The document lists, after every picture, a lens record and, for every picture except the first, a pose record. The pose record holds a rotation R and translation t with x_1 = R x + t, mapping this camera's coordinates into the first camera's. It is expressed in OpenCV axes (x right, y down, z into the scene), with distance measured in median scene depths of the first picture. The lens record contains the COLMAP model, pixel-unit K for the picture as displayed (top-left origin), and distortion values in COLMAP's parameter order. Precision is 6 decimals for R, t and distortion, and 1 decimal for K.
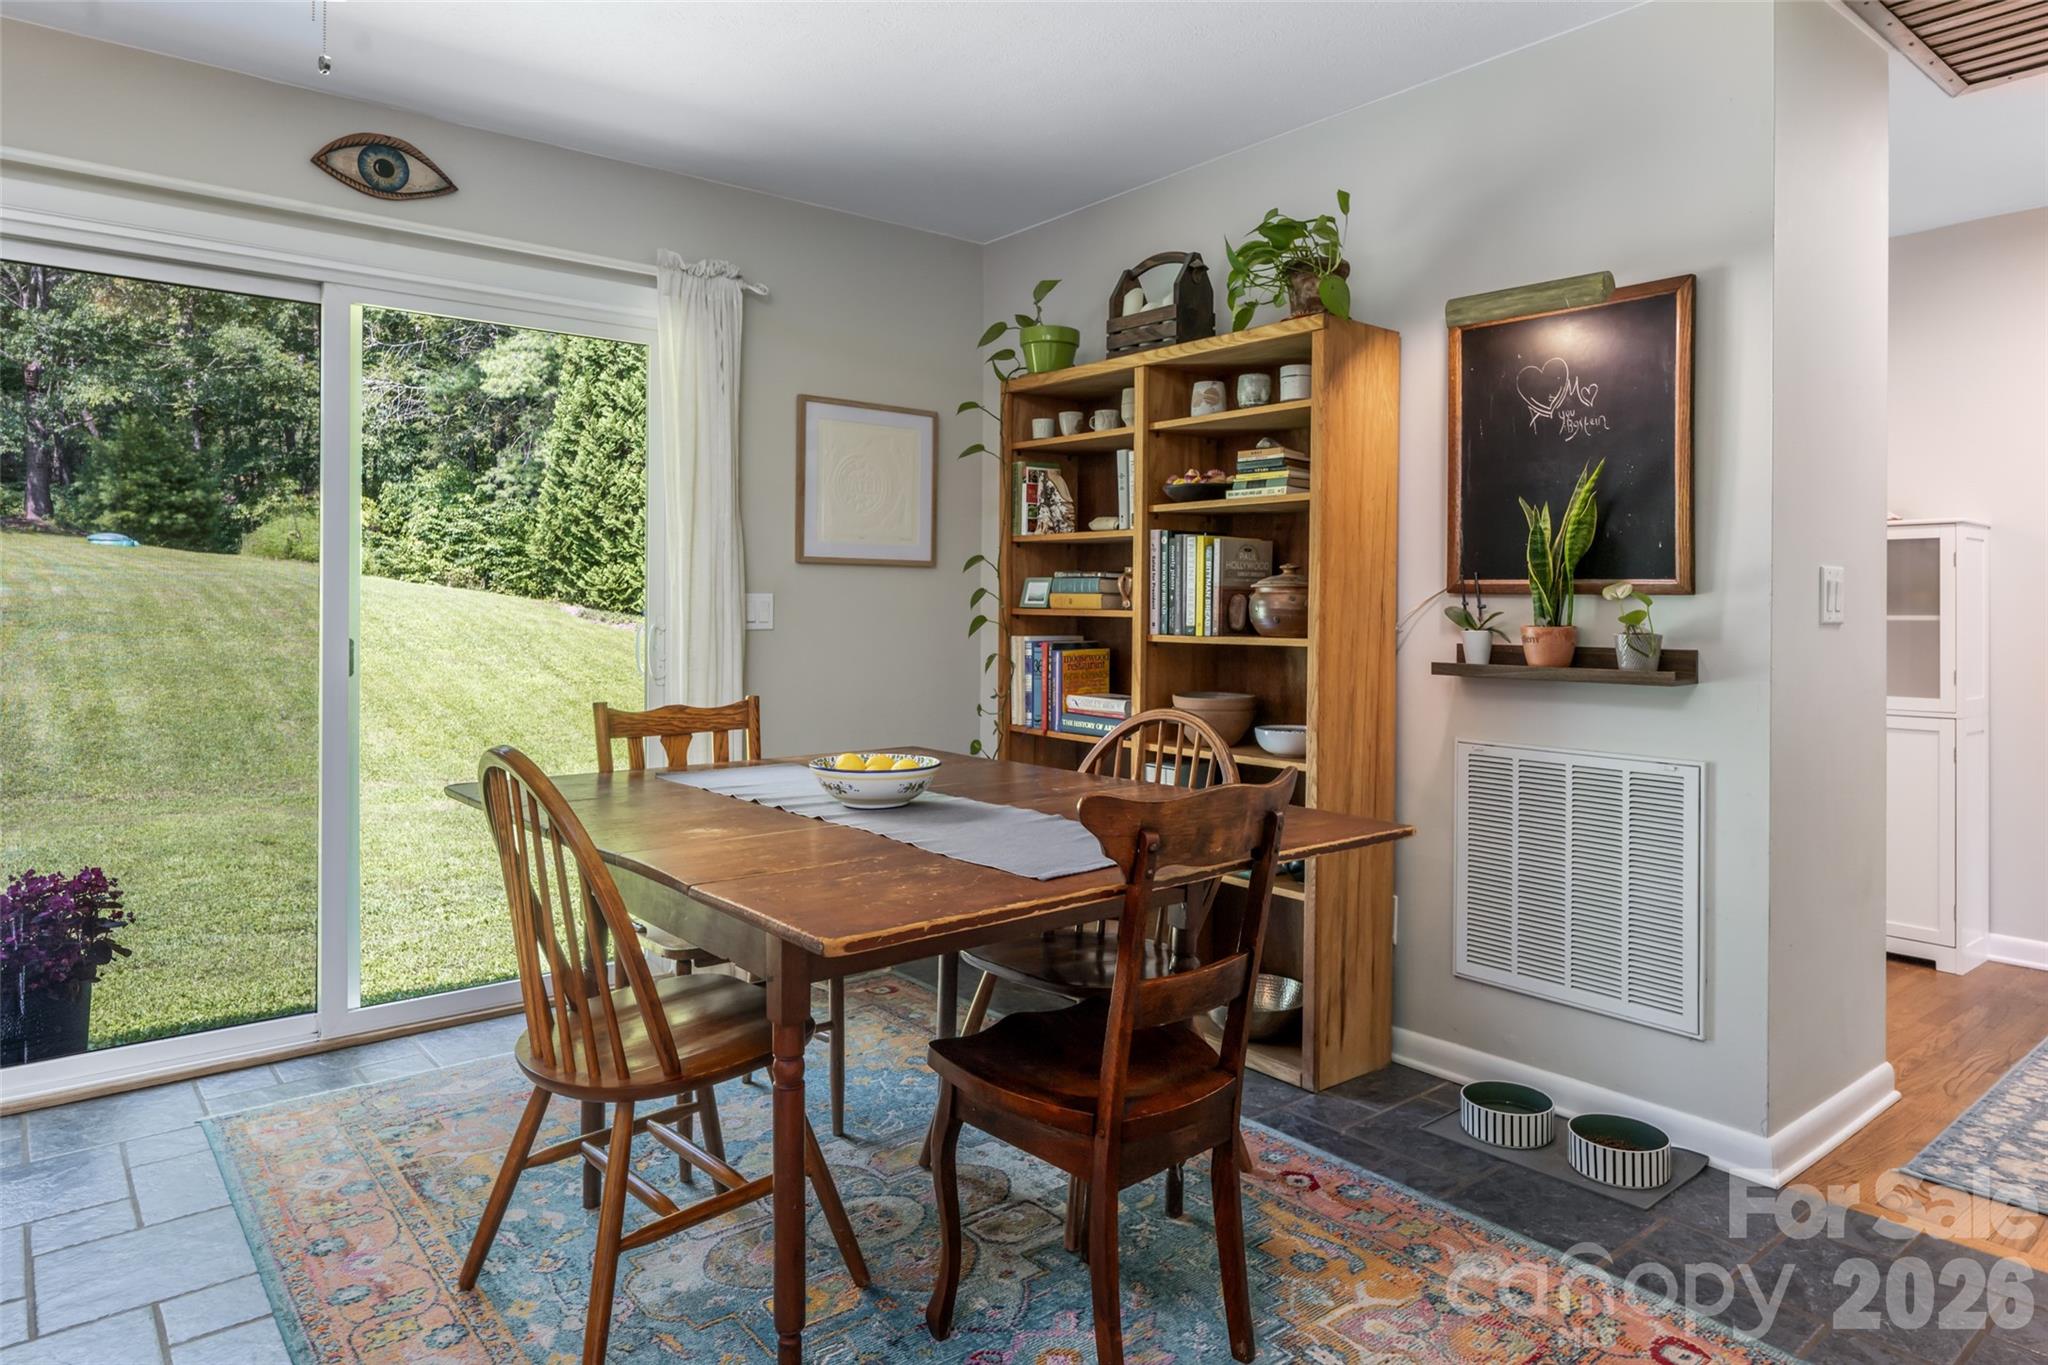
lens RADIAL K [[1233.9, 0, 1031.8], [0, 1233.9, 601.4], [0, 0, 1]] dist [0.000770, 0.000992]
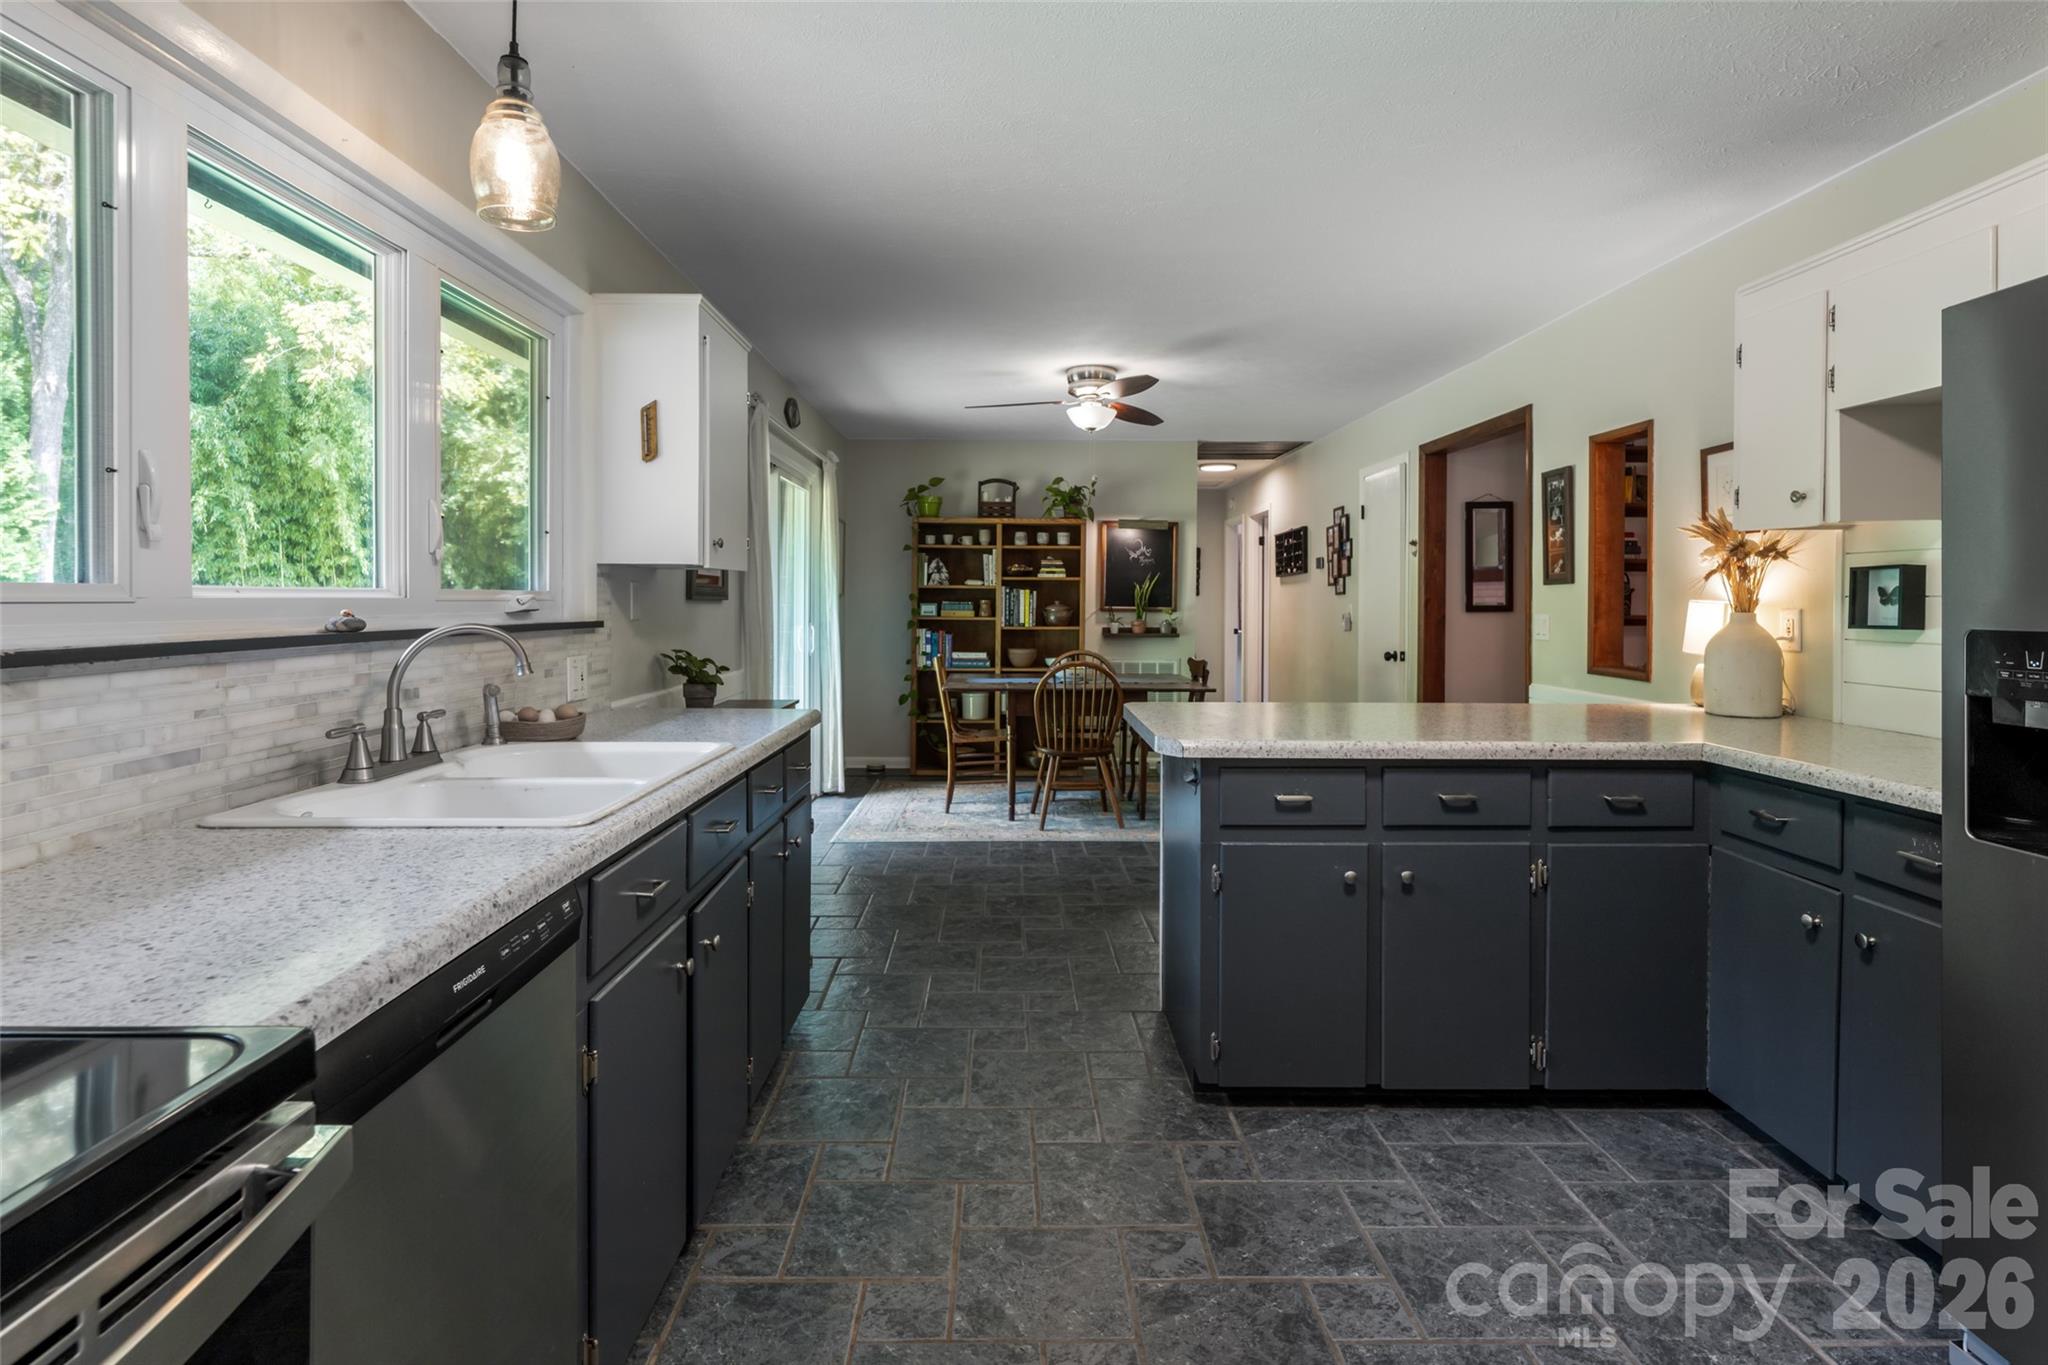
lens RADIAL K [[1038.9, 0, 1033.0], [0, 1038.9, 600.6], [0, 0, 1]] dist [-0.001489, -0.000135]
pose [[0.620298, 0.001212, 0.784365, -1.708642], [-0.003931, 0.999991, 0.001564, -0.034480], [-0.784357, -0.004053, 0.620297, -0.442979]]
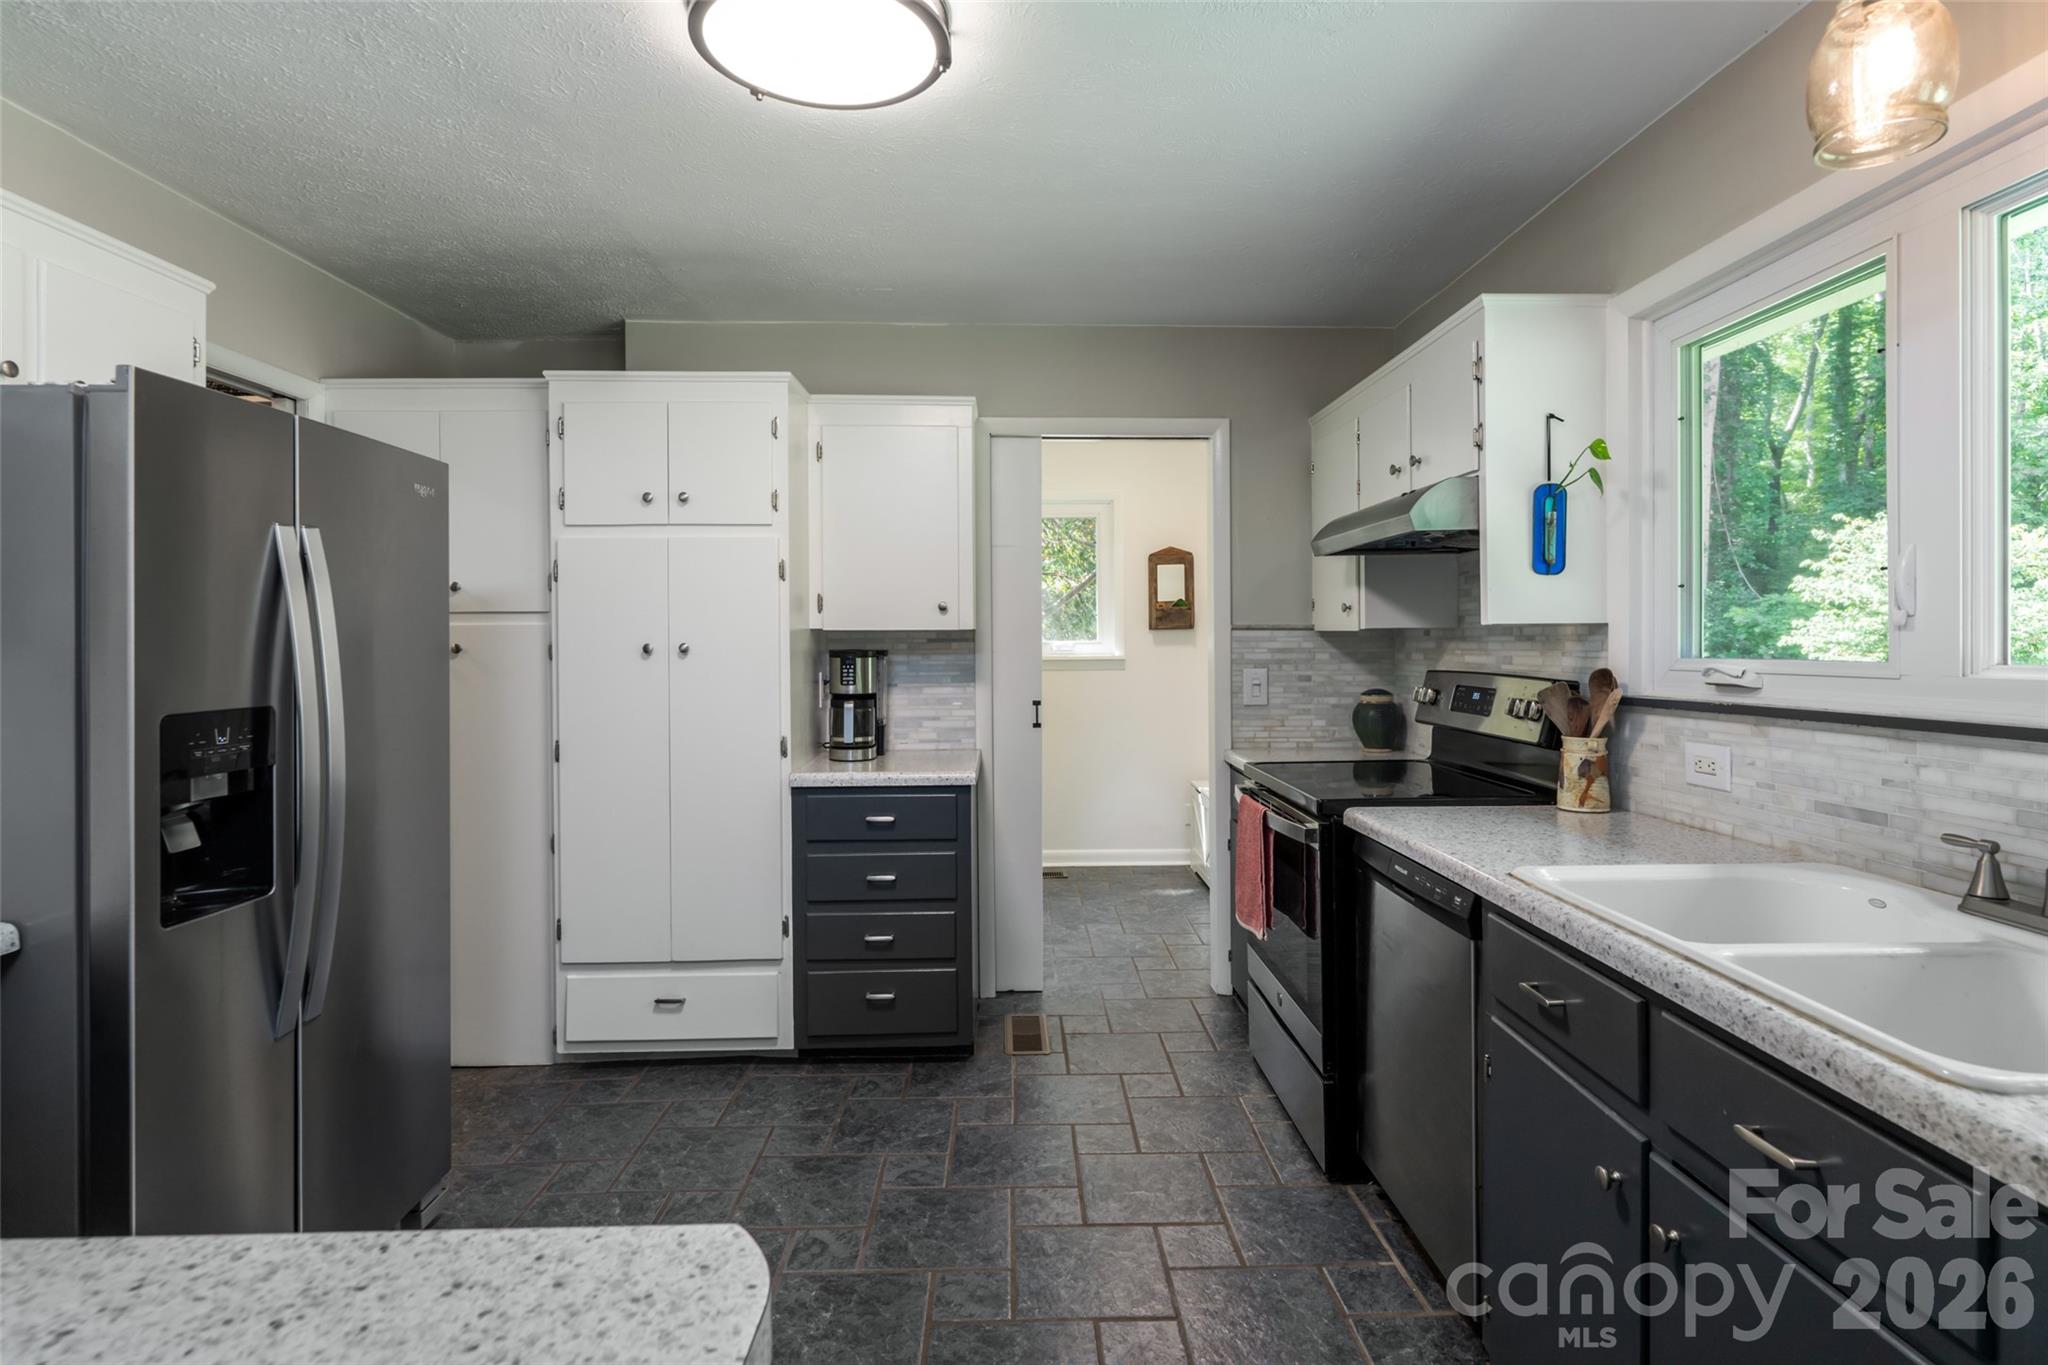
lens RADIAL K [[1038.9, 0, 1052.3], [0, 1038.9, 662.5], [0, 0, 1]] dist [-0.001489, -0.000135]
pose [[-0.602513, 0.018306, -0.797899, -0.868509], [0.006719, 0.999818, 0.017864, -0.053203], [0.798081, 0.005403, -0.602526, 0.158554]]
